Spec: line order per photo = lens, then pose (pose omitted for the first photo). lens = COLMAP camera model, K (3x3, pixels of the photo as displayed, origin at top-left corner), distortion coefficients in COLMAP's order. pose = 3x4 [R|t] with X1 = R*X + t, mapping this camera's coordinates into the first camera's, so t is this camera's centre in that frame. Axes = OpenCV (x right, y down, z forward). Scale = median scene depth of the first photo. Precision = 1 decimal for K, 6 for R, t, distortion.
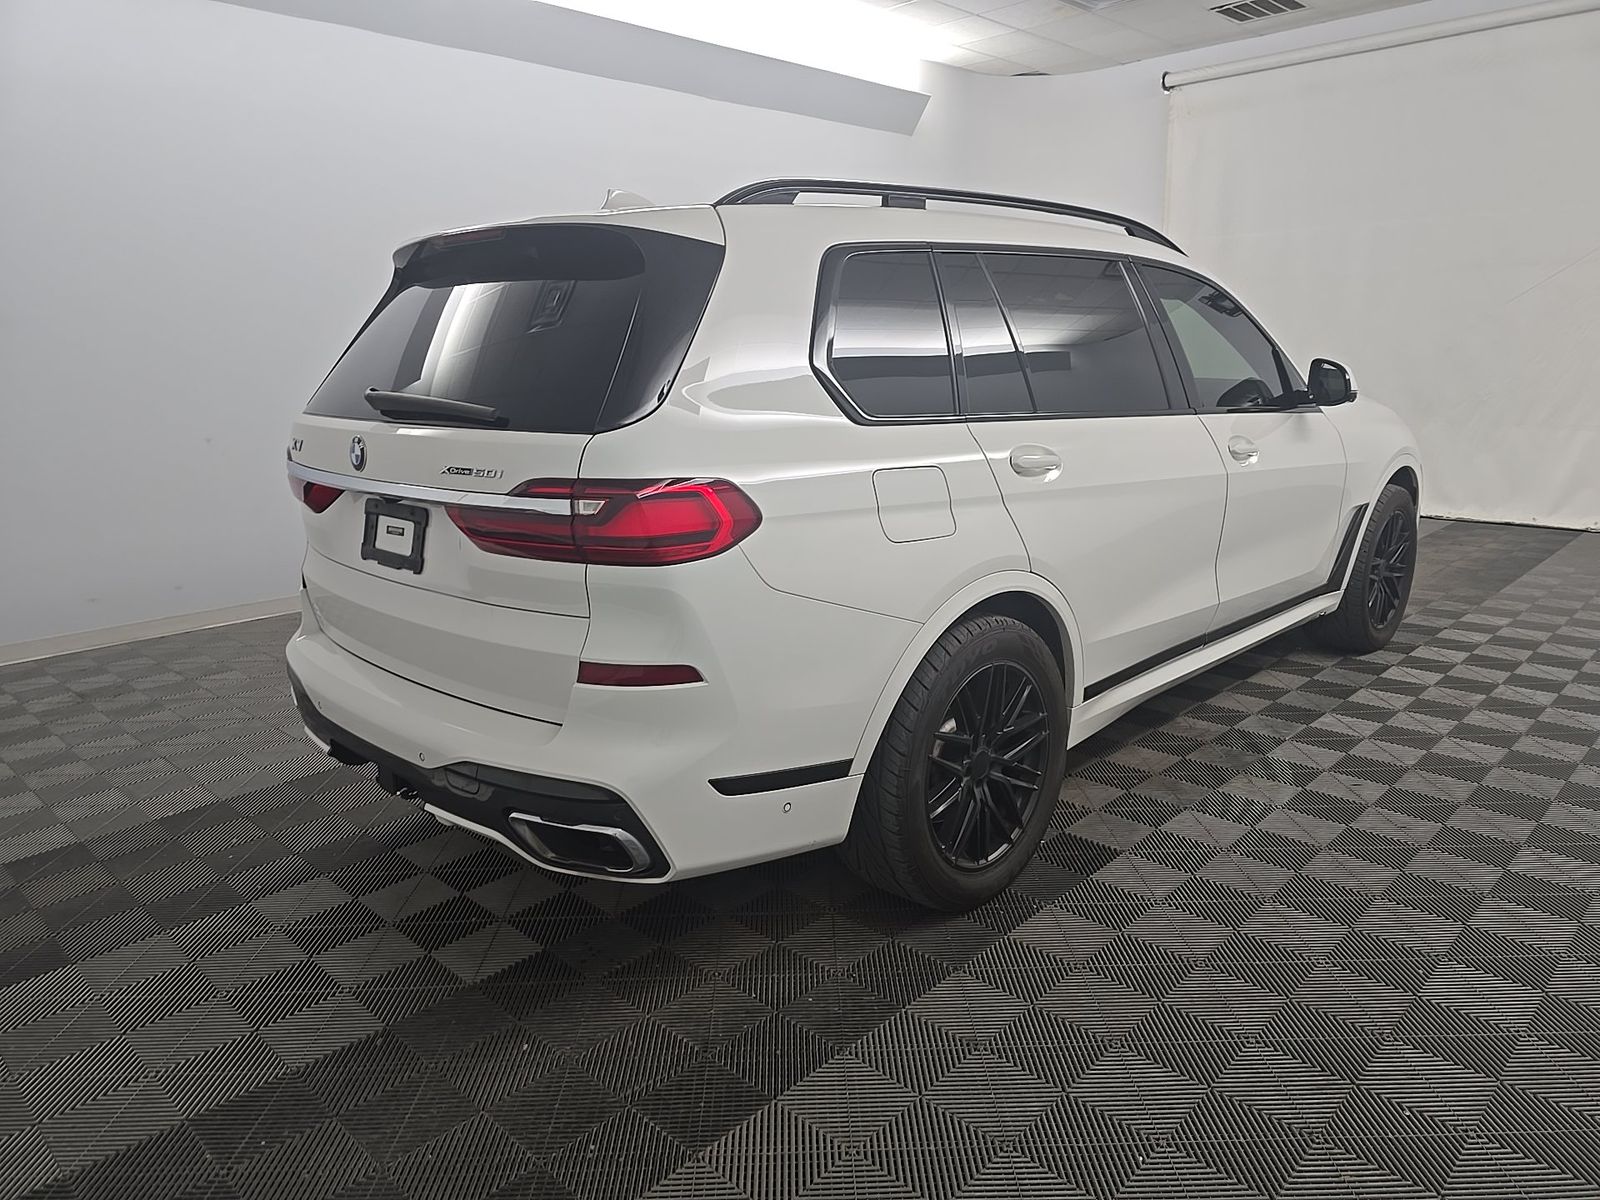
lens RADIAL K [[1098.4, 0, 767.1], [0, 1098.4, 600.8], [0, 0, 1]] dist [0.036772, 0.000005]
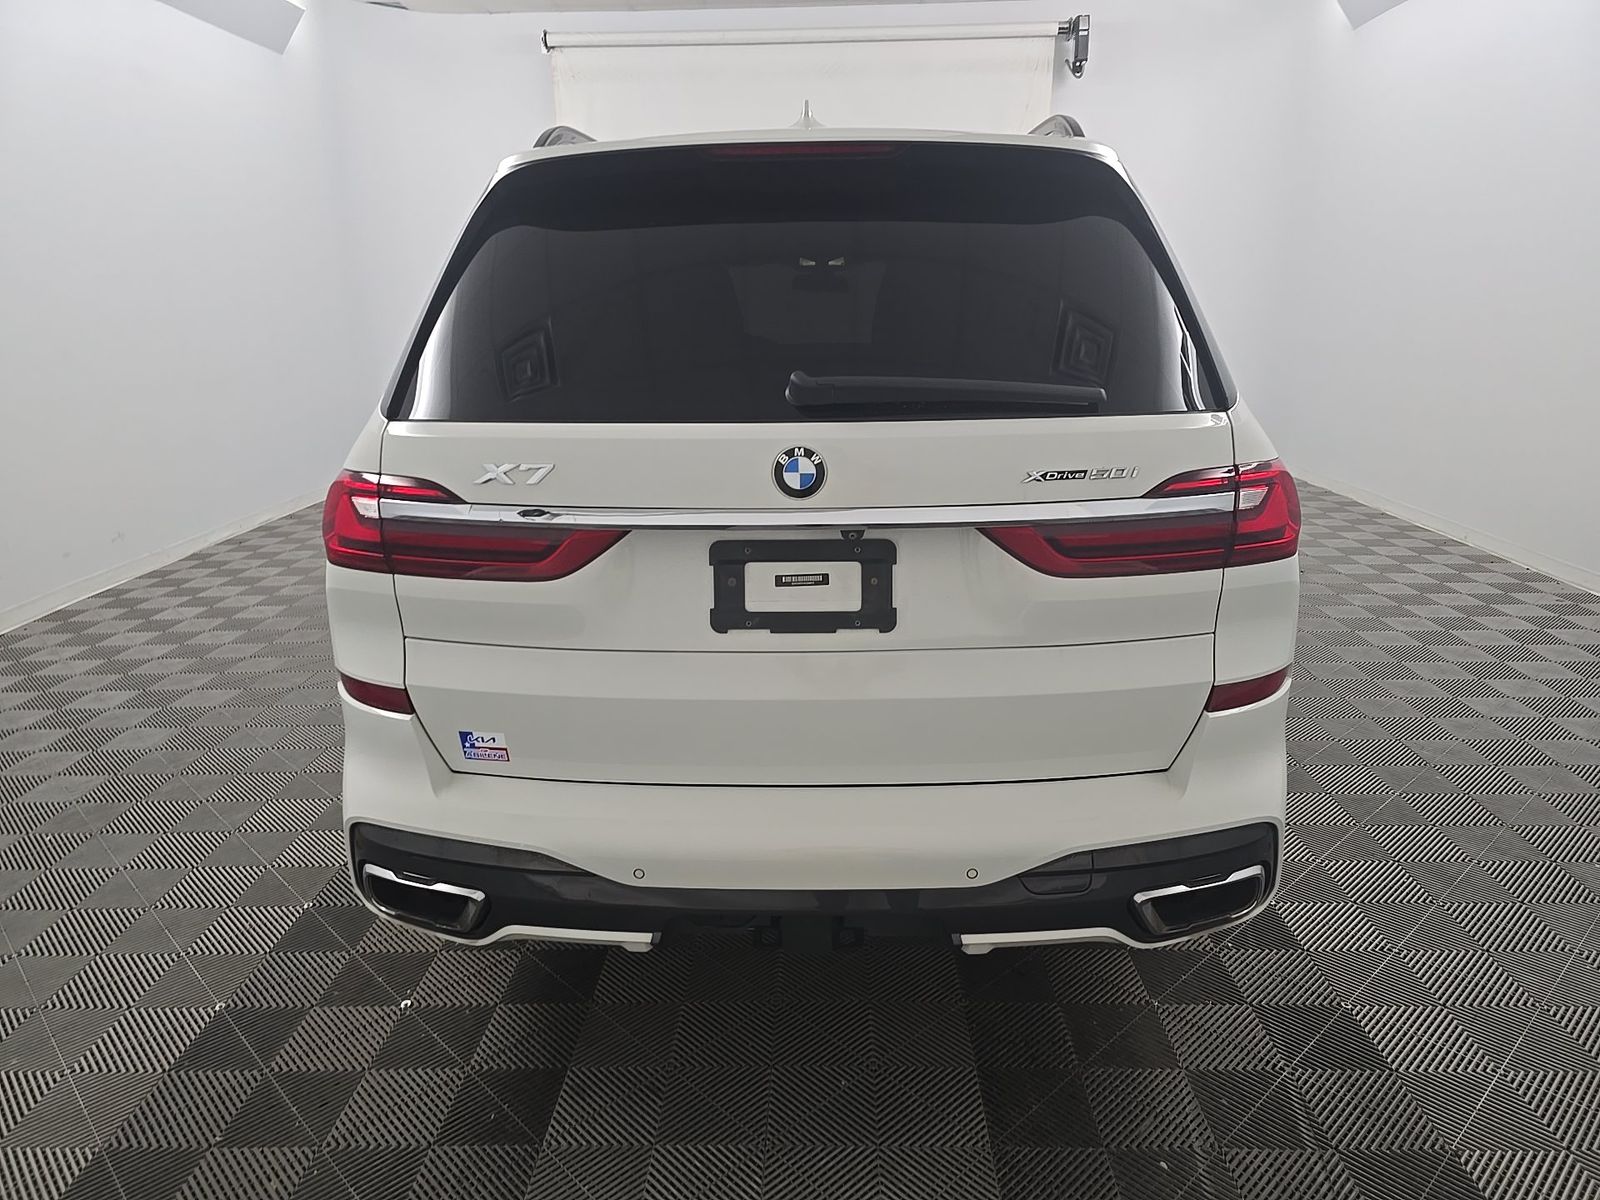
lens RADIAL K [[1098.4, 0, 767.1], [0, 1098.4, 600.8], [0, 0, 1]] dist [0.036772, 0.000005]
pose [[0.725877, -0.179934, 0.663873, -0.833524], [0.159863, 0.982880, 0.091604, -0.120220], [-0.668990, 0.039635, 0.742214, 0.524230]]
